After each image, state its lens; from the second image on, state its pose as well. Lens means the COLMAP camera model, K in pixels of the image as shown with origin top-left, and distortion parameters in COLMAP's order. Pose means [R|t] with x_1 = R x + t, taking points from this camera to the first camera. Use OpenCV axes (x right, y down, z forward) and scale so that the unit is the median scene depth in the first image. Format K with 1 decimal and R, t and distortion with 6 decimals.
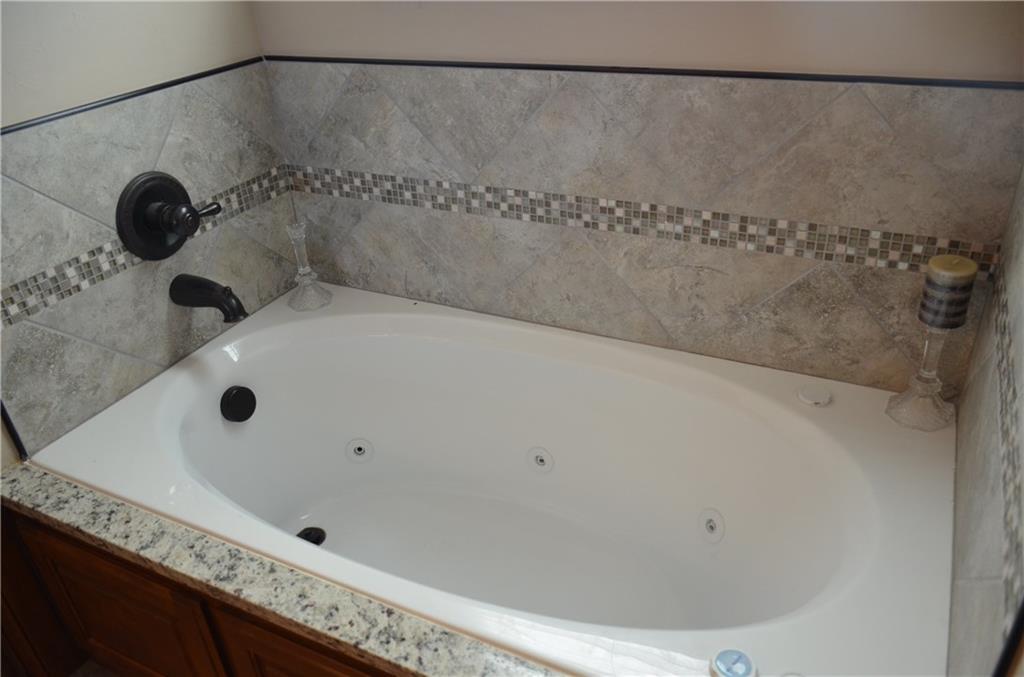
lens RADIAL K [[781.0, 0, 513.3], [0, 781.0, 339.6], [0, 0, 1]] dist [-0.013957, -0.010545]
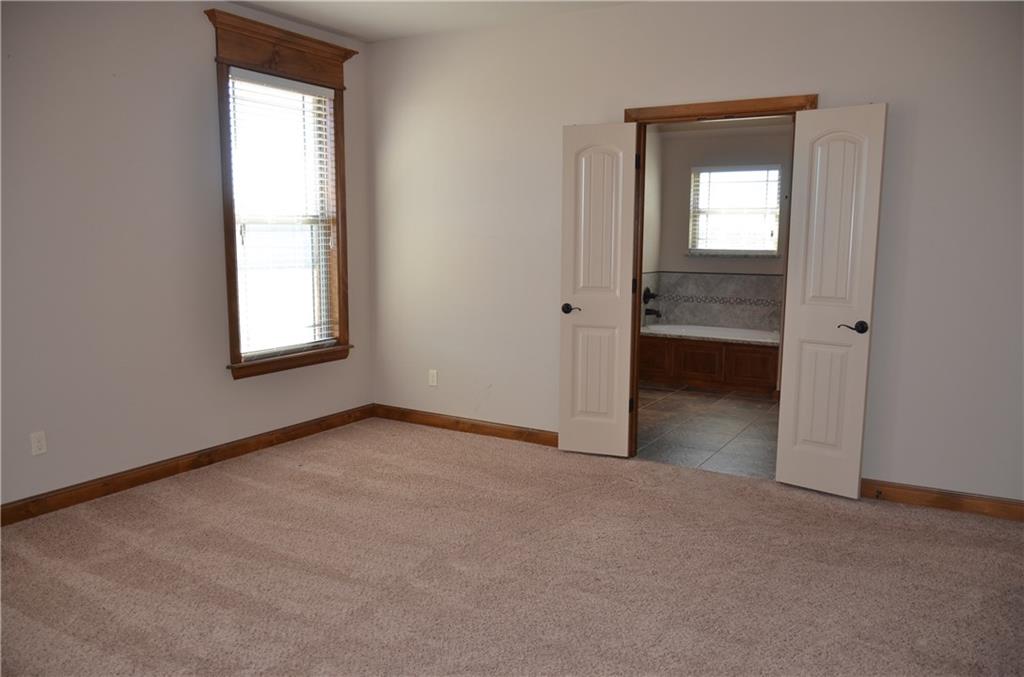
lens RADIAL K [[781.0, 0, 511.3], [0, 781.0, 338.2], [0, 0, 1]] dist [-0.013957, -0.010545]
pose [[0.994889, 0.076266, -0.066180, -0.940466], [-0.095769, 0.920421, -0.379016, 2.042737], [0.032008, 0.383417, 0.923021, -3.508804]]
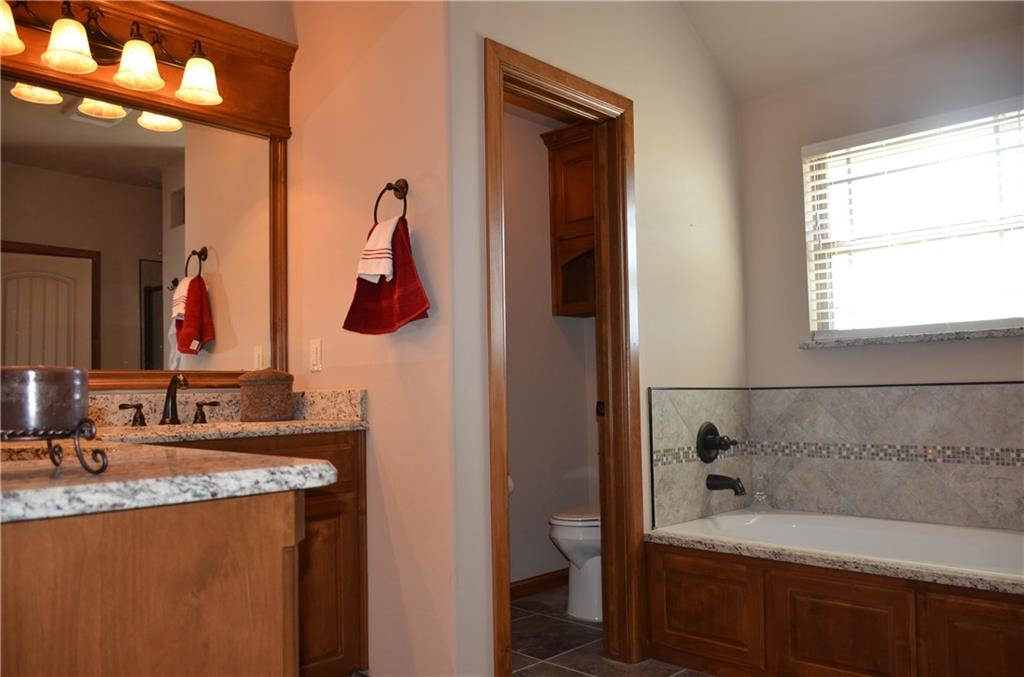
lens RADIAL K [[781.0, 0, 516.3], [0, 781.0, 346.5], [0, 0, 1]] dist [-0.013957, -0.010545]
pose [[0.954003, 0.026530, -0.298621, -0.315298], [-0.186509, 0.832373, -0.521891, 0.807762], [0.234718, 0.553581, 0.799034, -0.948761]]
